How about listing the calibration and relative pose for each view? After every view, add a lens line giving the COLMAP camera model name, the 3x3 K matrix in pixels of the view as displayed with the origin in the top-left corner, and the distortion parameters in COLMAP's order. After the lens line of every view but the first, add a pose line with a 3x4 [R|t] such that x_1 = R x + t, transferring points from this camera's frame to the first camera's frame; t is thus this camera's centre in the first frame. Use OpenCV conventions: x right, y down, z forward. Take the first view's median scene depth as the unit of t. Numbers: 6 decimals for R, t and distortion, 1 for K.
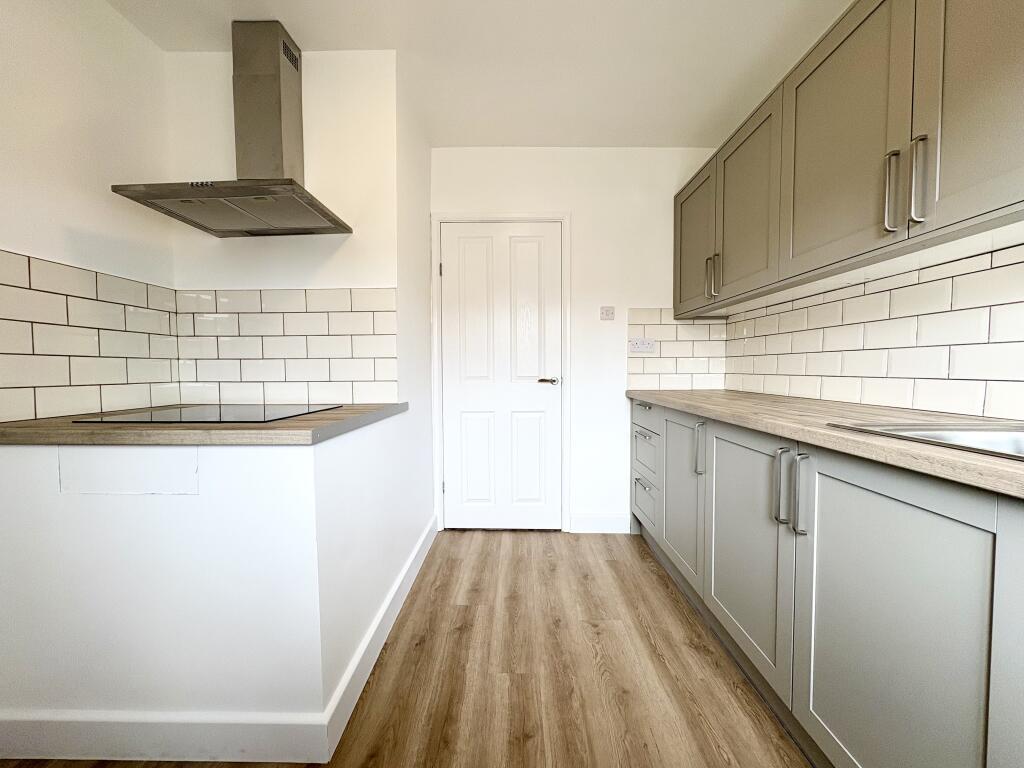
lens RADIAL K [[407.3, 0, 512.0], [0, 407.3, 384.0], [0, 0, 1]] dist [0.003129, 0.000106]
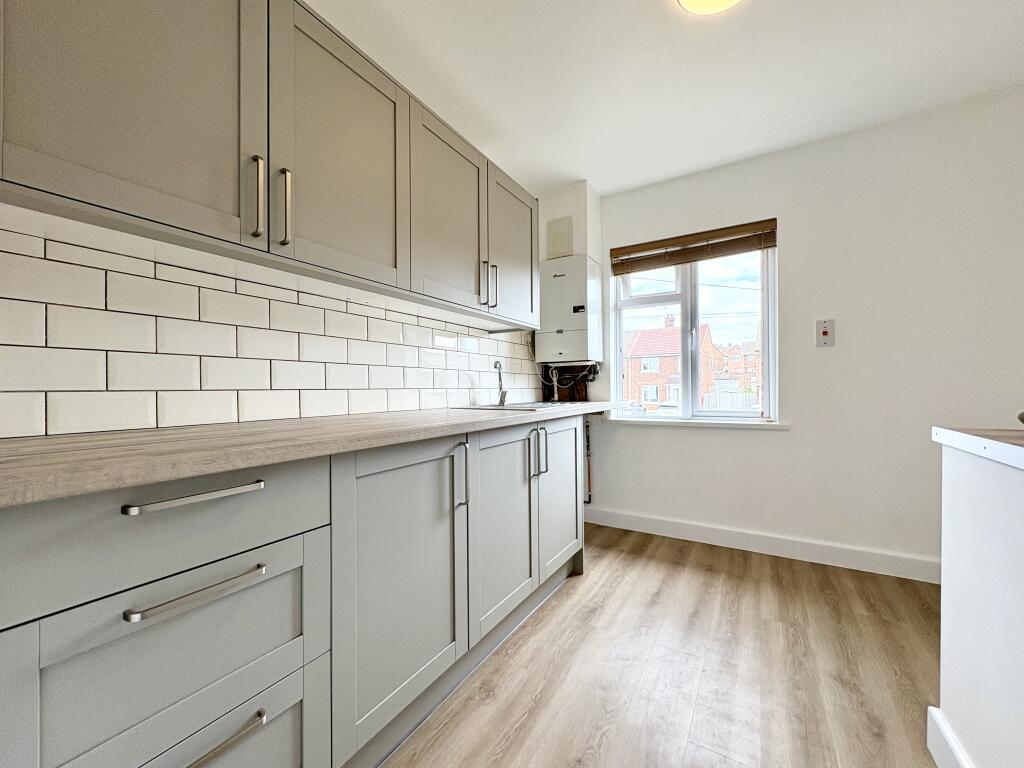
lens RADIAL K [[407.3, 0, 512.0], [0, 407.3, 384.0], [0, 0, 1]] dist [0.003129, 0.000106]
pose [[-0.864093, 0.013454, 0.503153, -0.040032], [0.027406, 0.999417, 0.020342, -0.034528], [-0.502586, 0.031367, -0.863958, 1.471557]]
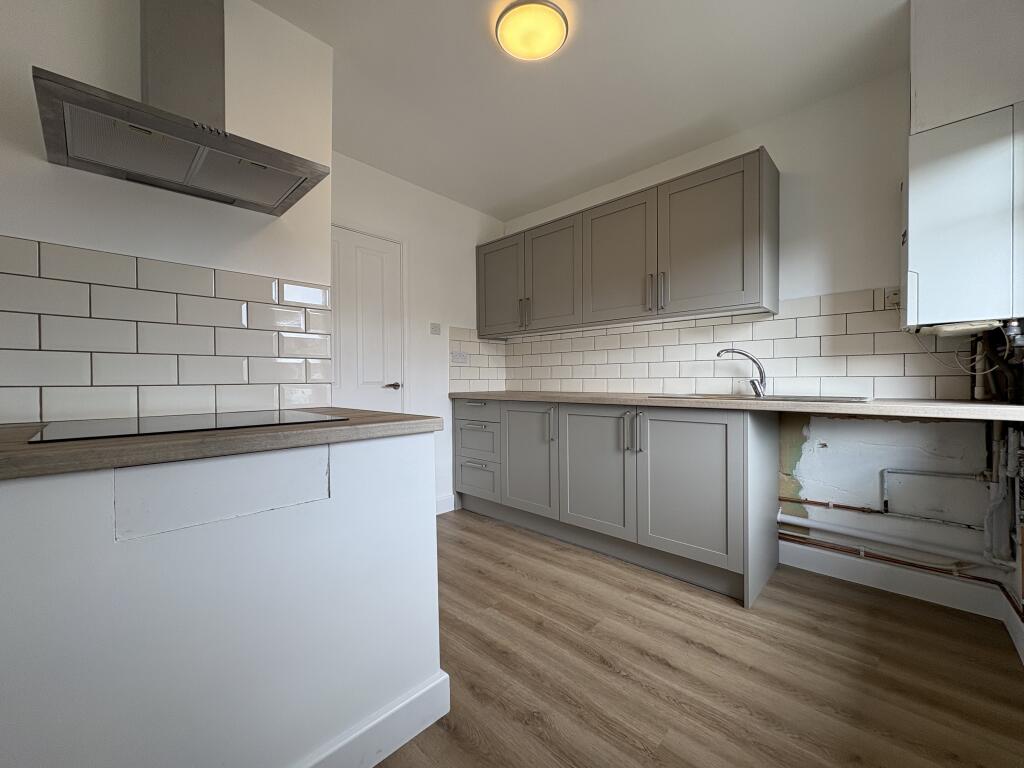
lens RADIAL K [[407.3, 0, 512.0], [0, 407.3, 384.0], [0, 0, 1]] dist [0.003129, 0.000106]
pose [[0.681568, -0.007228, 0.731719, -0.703960], [0.032166, 0.999281, -0.020090, 0.027622], [-0.731047, 0.037229, 0.681310, 0.038021]]
